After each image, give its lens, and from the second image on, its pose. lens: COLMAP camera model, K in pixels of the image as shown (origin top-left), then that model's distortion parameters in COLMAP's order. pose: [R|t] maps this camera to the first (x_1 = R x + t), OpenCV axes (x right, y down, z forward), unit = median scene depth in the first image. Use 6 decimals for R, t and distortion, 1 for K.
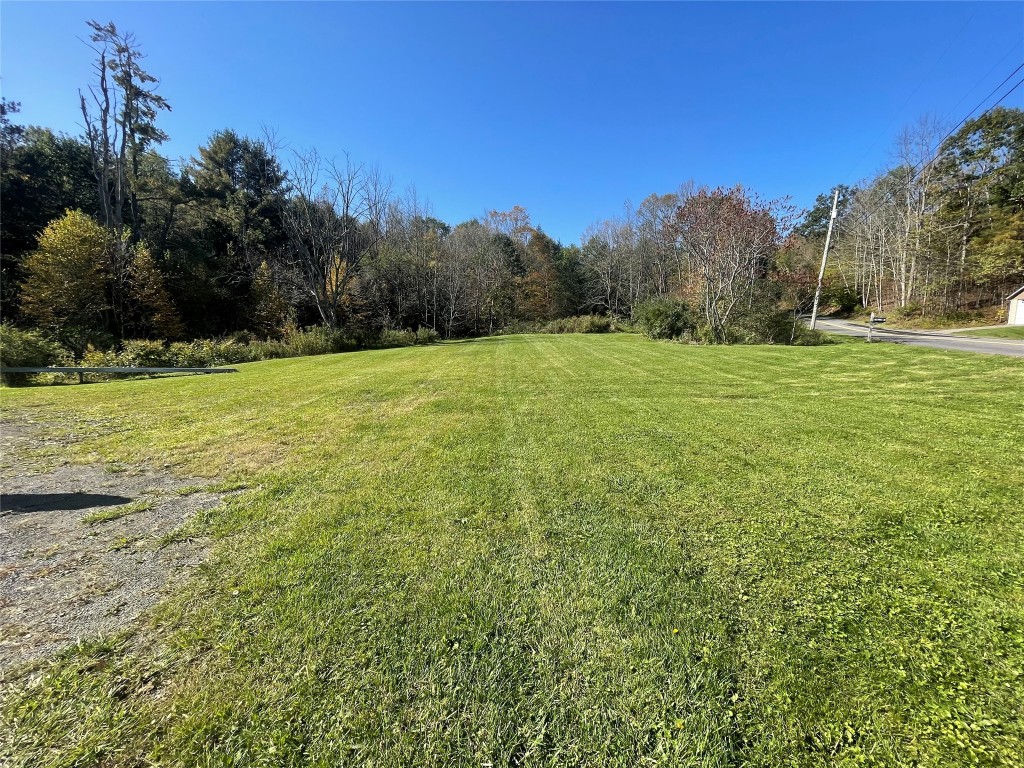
lens RADIAL K [[407.4, 0, 512.0], [0, 407.4, 384.0], [0, 0, 1]] dist [-0.009363, 0.000088]
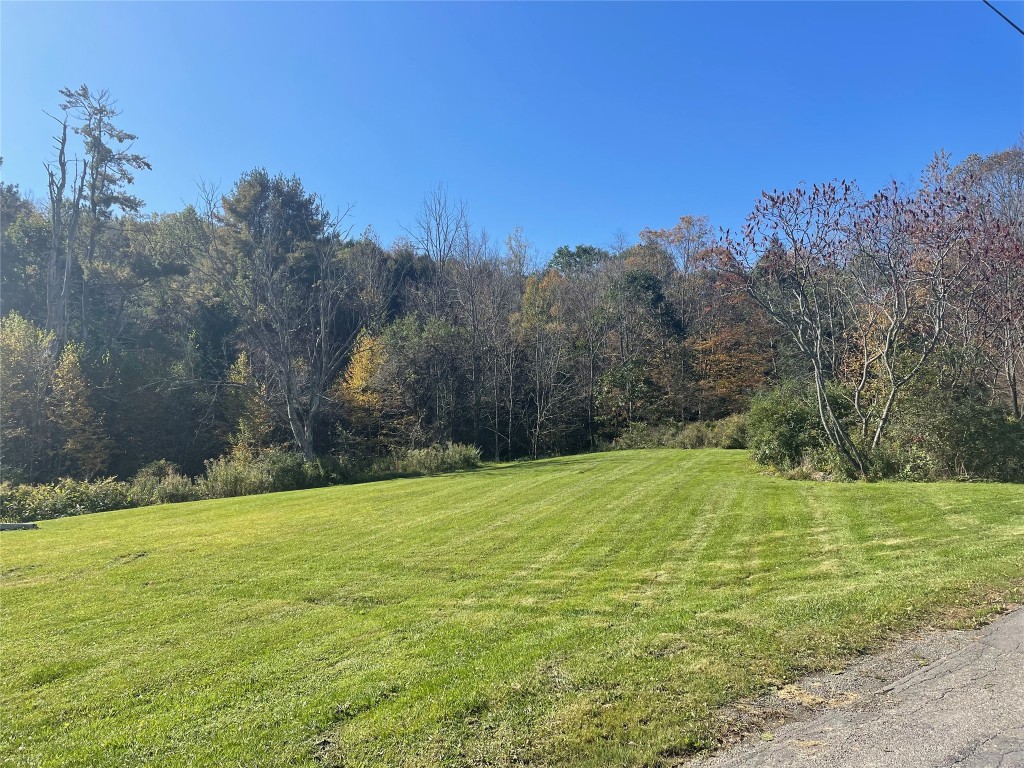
lens RADIAL K [[760.7, 0, 512.0], [0, 760.7, 384.0], [0, 0, 1]] dist [-0.000745, 0.000445]
pose [[0.933766, -0.051280, -0.354190, 0.265778], [-0.017432, 0.981989, -0.188132, -0.018250], [0.357458, 0.181846, 0.916054, -0.001388]]
